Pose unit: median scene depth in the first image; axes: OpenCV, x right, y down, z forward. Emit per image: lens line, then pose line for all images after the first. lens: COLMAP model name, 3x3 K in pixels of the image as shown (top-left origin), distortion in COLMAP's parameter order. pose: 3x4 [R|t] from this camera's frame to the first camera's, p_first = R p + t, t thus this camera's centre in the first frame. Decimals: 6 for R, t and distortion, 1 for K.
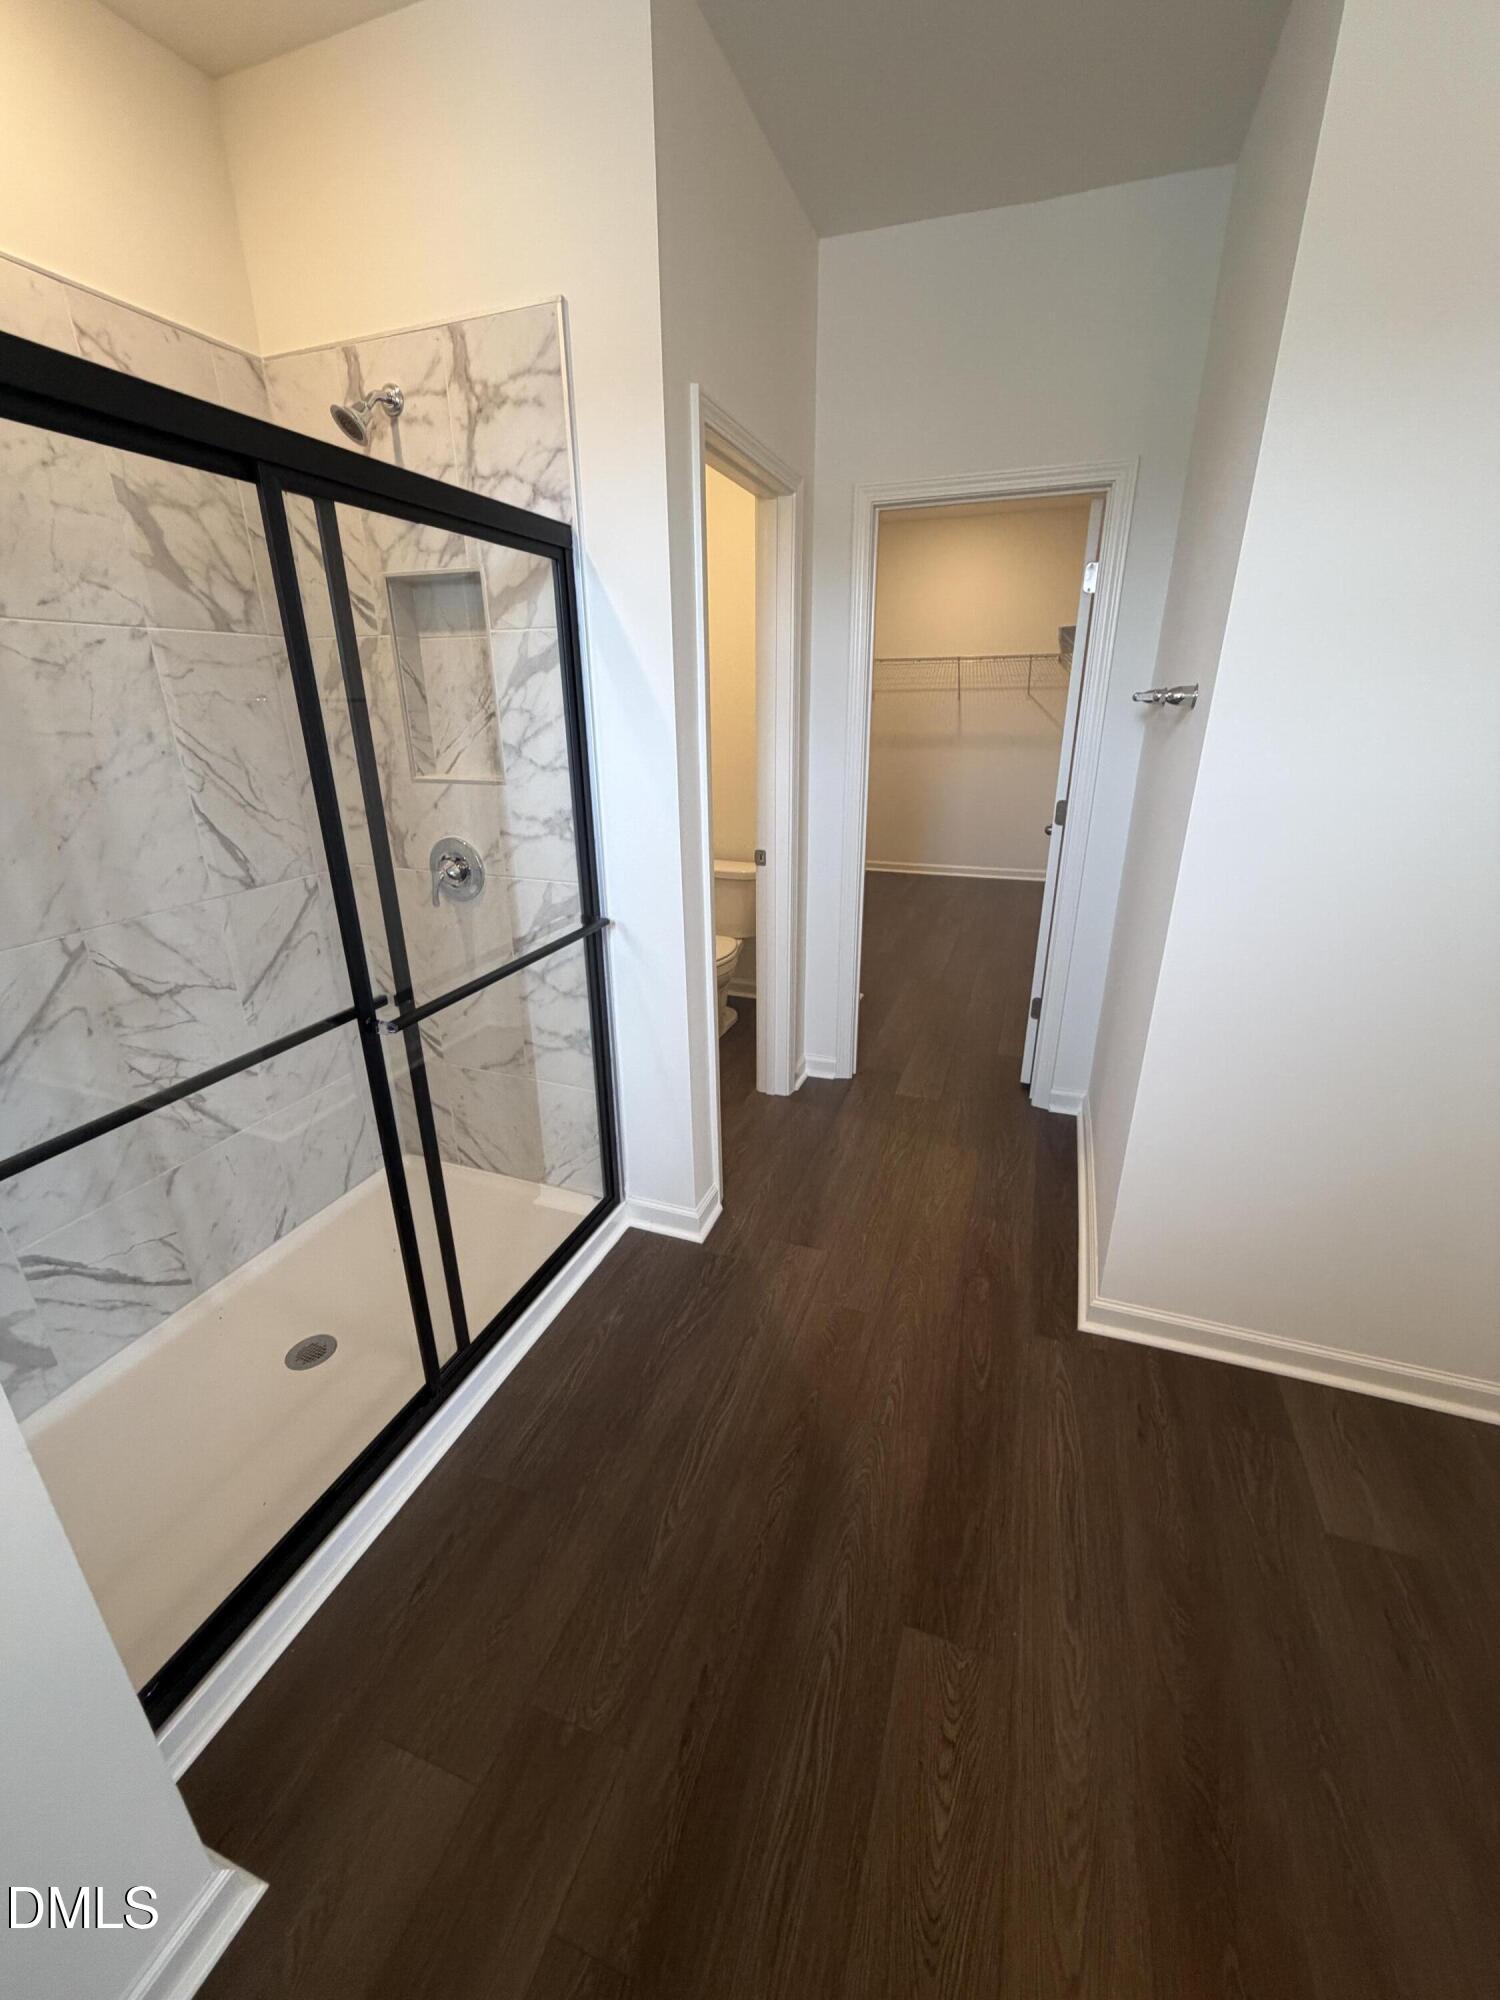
lens RADIAL K [[802.3, 0, 756.1], [0, 802.3, 993.1], [0, 0, 1]] dist [0.007807, -0.001052]
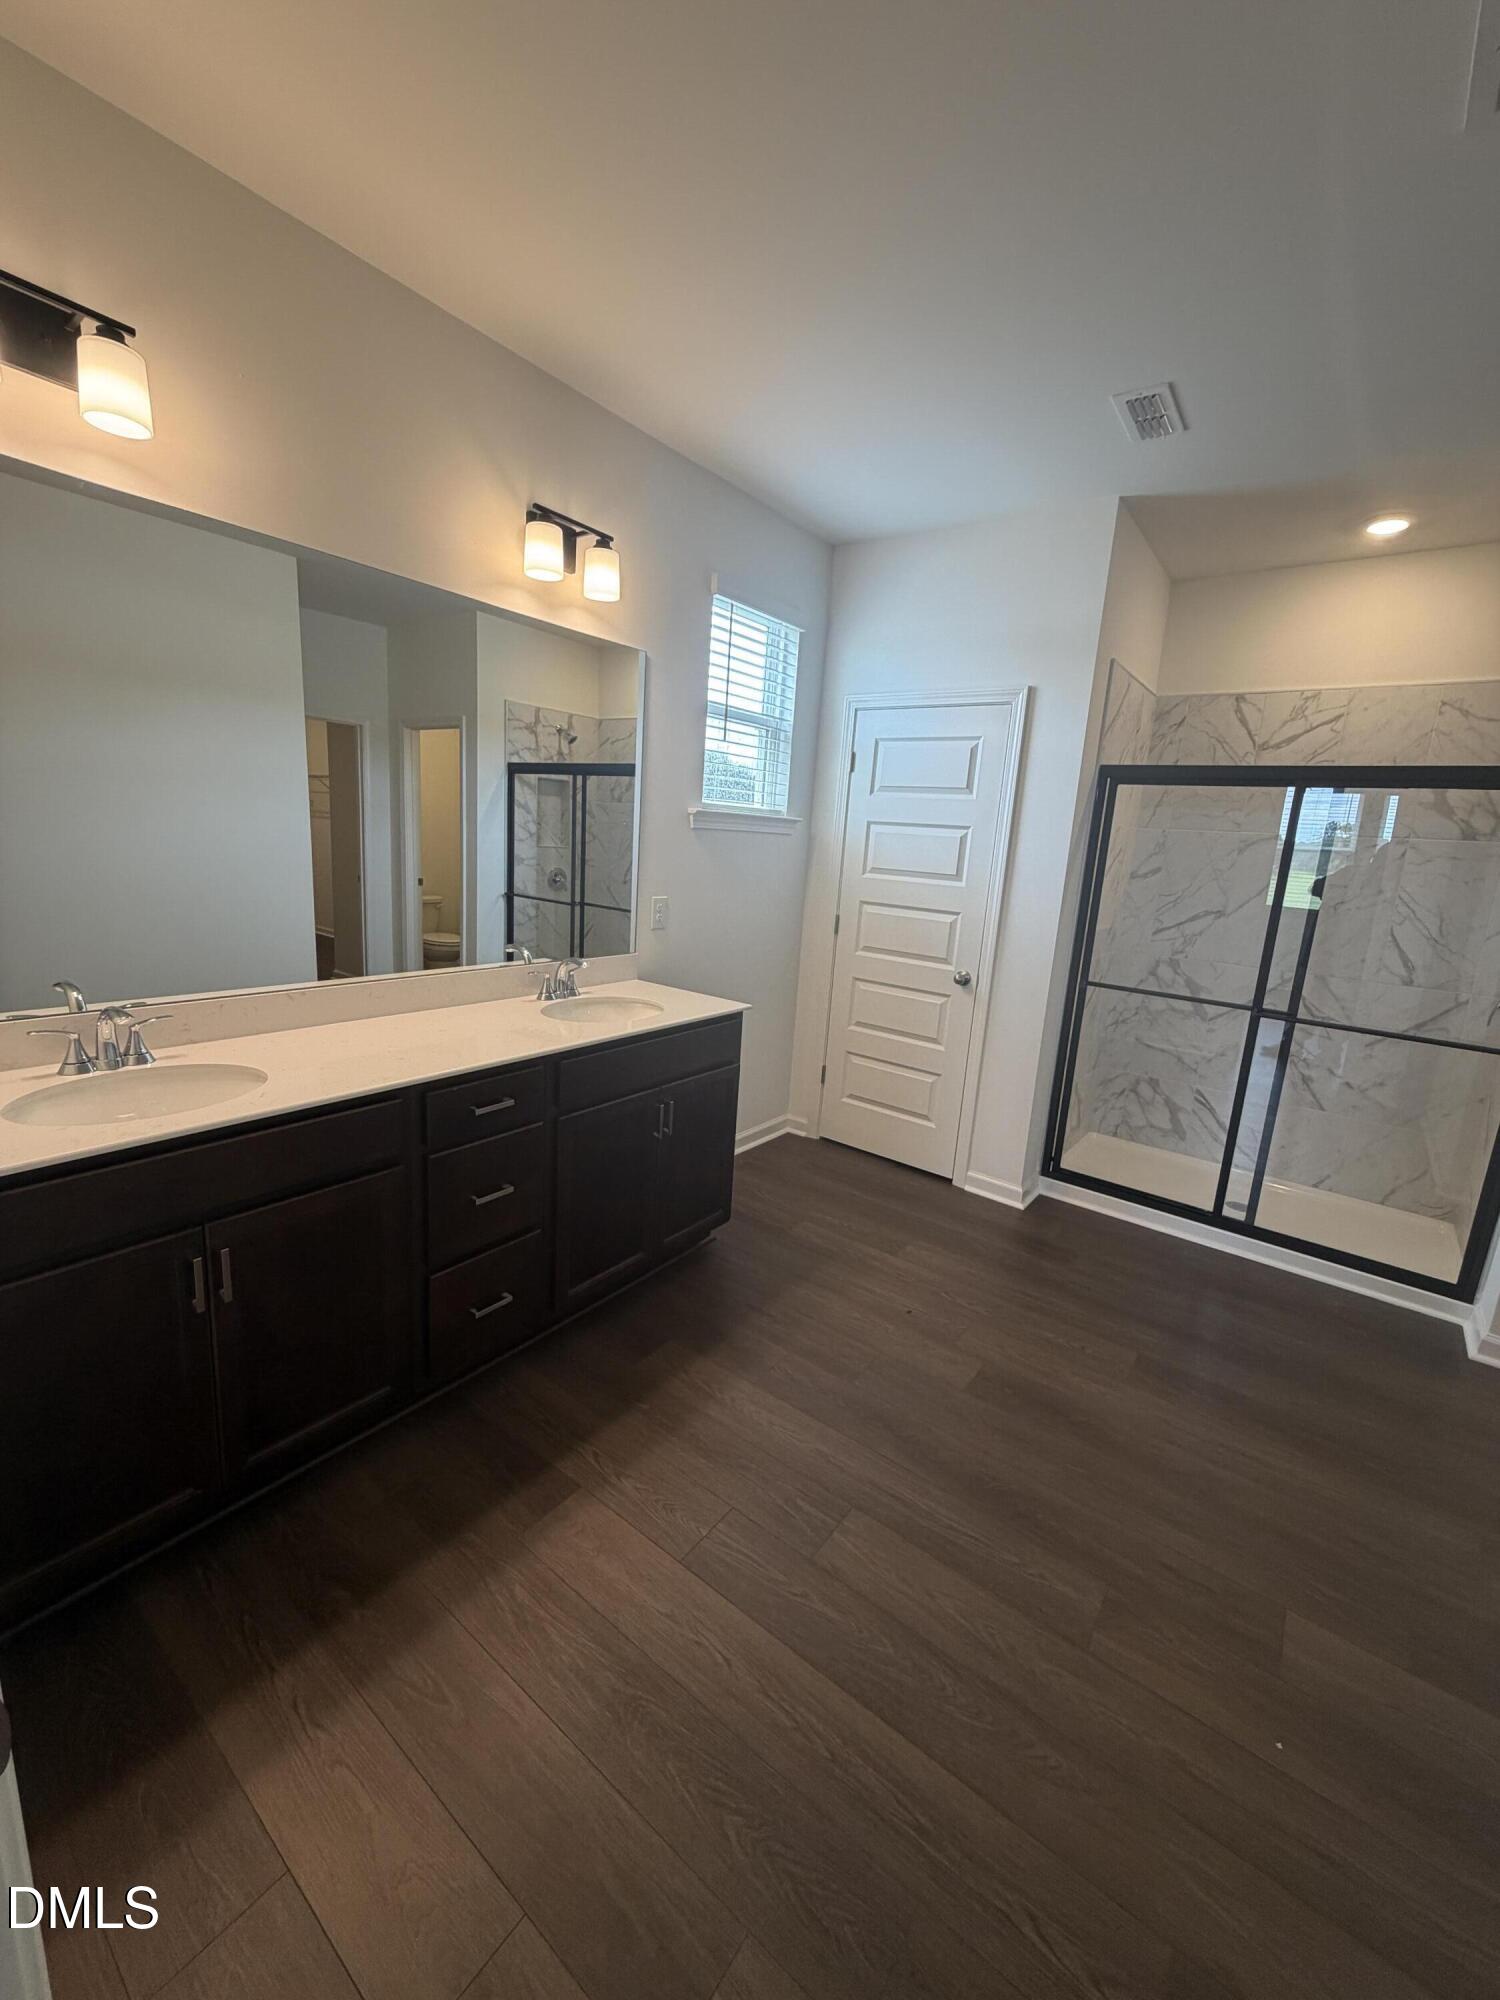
lens RADIAL K [[802.3, 0, 753.6], [0, 802.3, 986.9], [0, 0, 1]] dist [0.007807, -0.001052]
pose [[-0.287872, 0.172155, -0.942068, 1.498817], [-0.389808, 0.877467, 0.279465, -0.077731], [0.874745, 0.447676, -0.185491, 0.162395]]
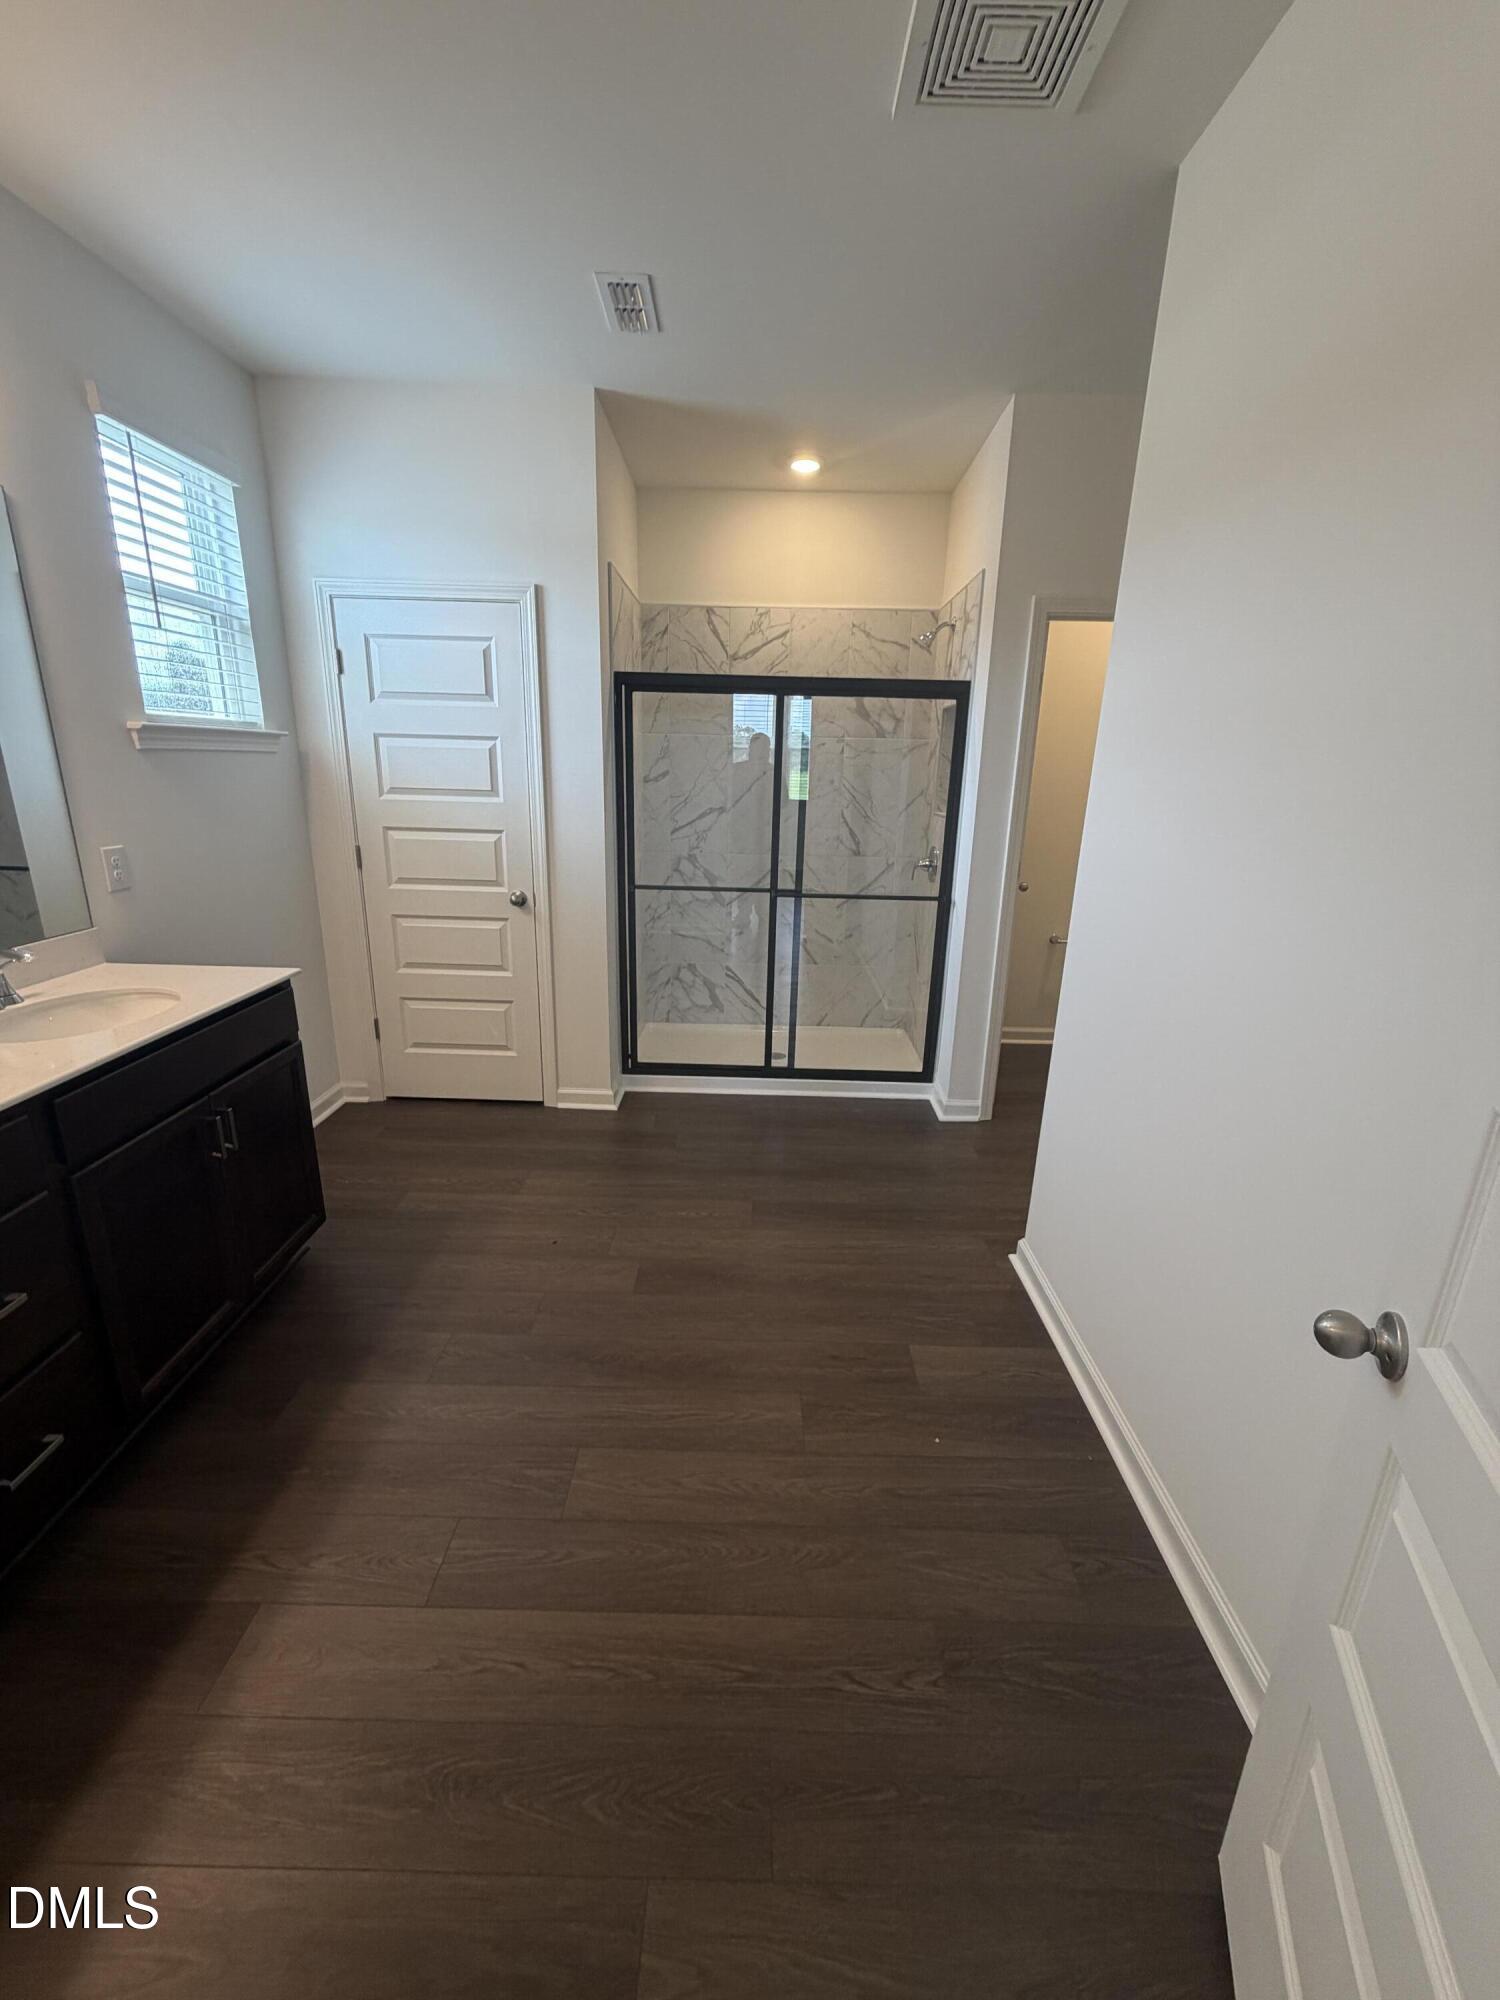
lens RADIAL K [[802.3, 0, 748.5], [0, 802.3, 988.0], [0, 0, 1]] dist [0.007807, -0.001052]
pose [[0.332186, 0.271887, -0.903178, 1.445417], [-0.353684, 0.923590, 0.147948, -0.025238], [0.874391, 0.270294, 0.402966, 0.006110]]
